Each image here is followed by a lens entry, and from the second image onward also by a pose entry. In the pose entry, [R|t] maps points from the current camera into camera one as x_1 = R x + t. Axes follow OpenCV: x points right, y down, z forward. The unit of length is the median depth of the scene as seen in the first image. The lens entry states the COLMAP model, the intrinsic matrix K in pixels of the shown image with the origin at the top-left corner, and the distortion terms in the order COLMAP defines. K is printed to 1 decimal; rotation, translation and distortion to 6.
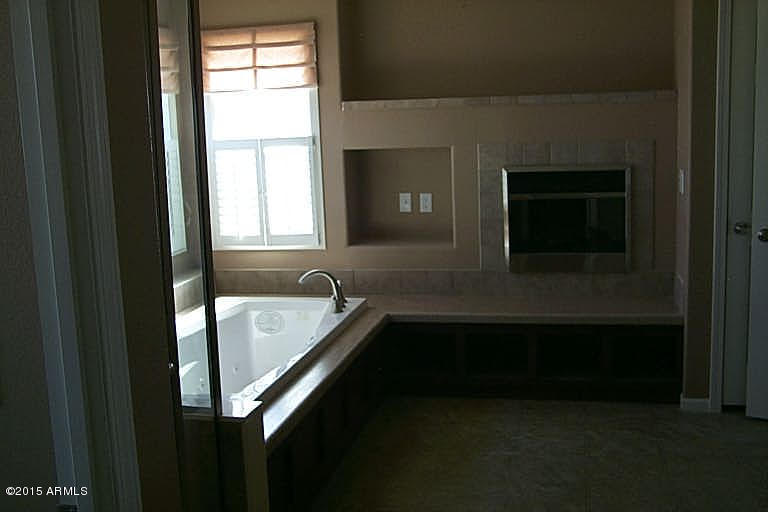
lens RADIAL K [[857.2, 0, 384.0], [0, 857.2, 256.0], [0, 0, 1]] dist [-0.111418, 0.203539]
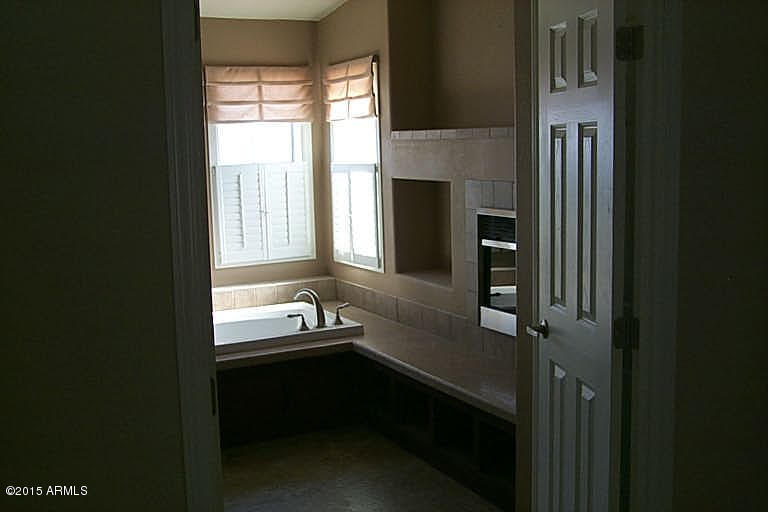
lens RADIAL K [[857.2, 0, 384.0], [0, 857.2, 256.0], [0, 0, 1]] dist [-0.111418, 0.203539]
pose [[0.645297, 0.123422, -0.753896, 0.728016], [-0.137287, 0.989532, 0.044487, -0.077063], [0.751495, 0.074792, 0.655486, 0.333847]]
